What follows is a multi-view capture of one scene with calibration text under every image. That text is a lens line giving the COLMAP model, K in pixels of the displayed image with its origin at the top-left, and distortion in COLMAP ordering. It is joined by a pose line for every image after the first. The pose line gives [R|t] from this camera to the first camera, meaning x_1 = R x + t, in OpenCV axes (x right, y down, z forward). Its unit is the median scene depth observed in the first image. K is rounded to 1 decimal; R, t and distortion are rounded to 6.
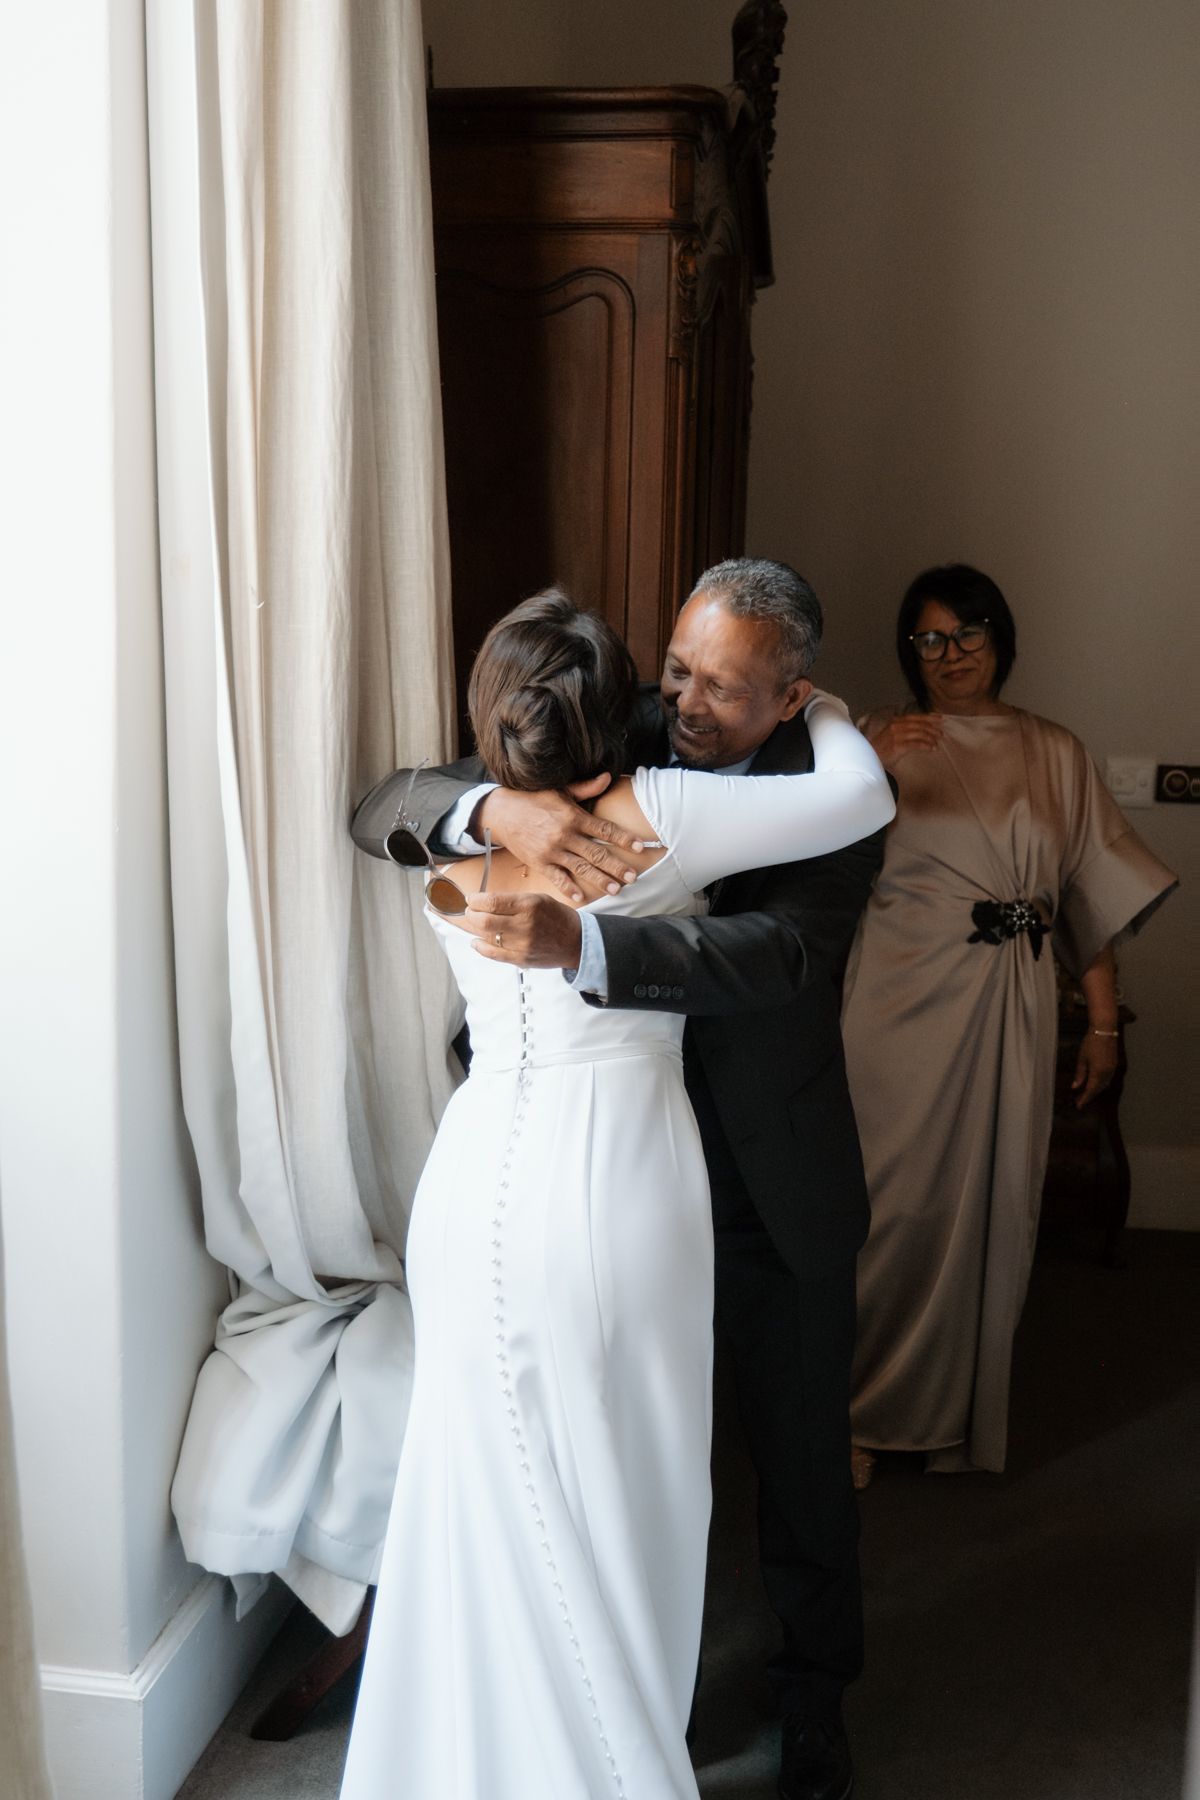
lens RADIAL K [[1893.4, 0, 601.1], [0, 1893.4, 884.8], [0, 0, 1]] dist [-0.005528, -0.005670]
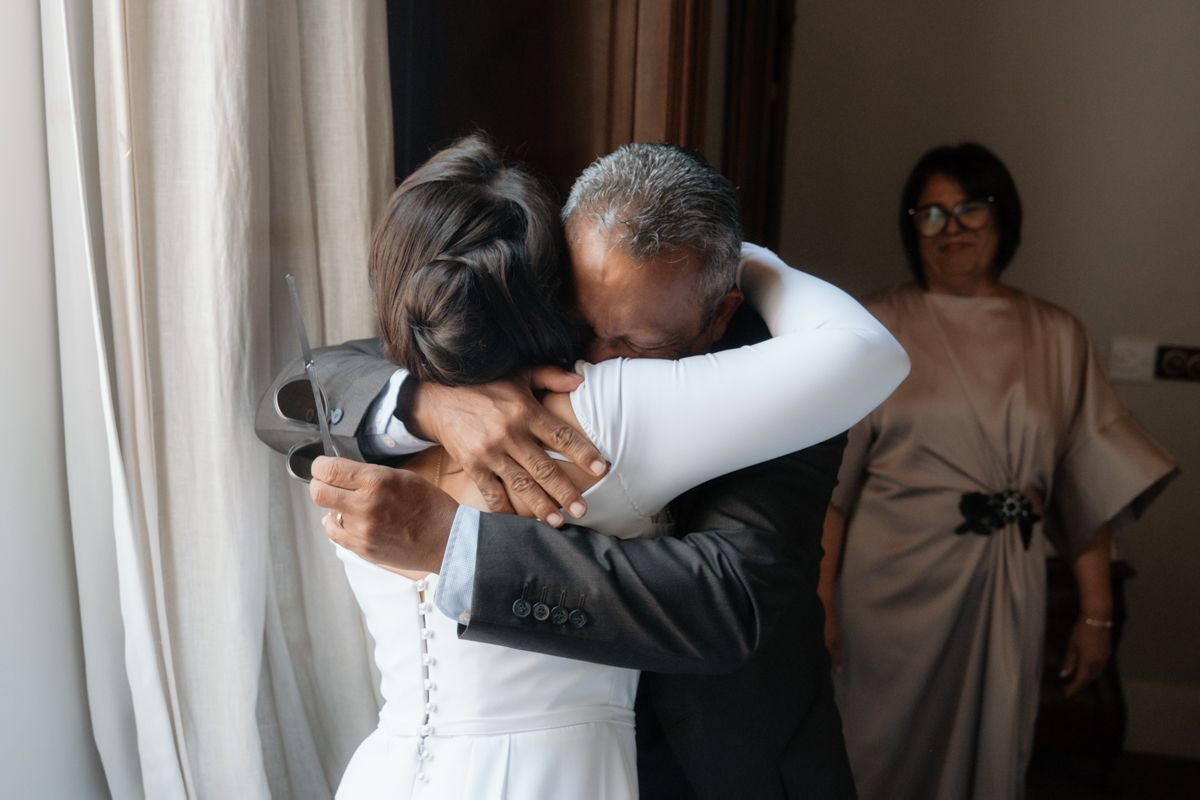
lens RADIAL K [[1321.3, 0, 579.5], [0, 1321.3, 401.4], [0, 0, 1]] dist [0.013022, 0.007351]
pose [[0.996681, 0.016694, -0.079677, 0.058526], [-0.017247, 0.999832, -0.006256, -0.036579], [0.079559, 0.007609, 0.996801, 0.404837]]
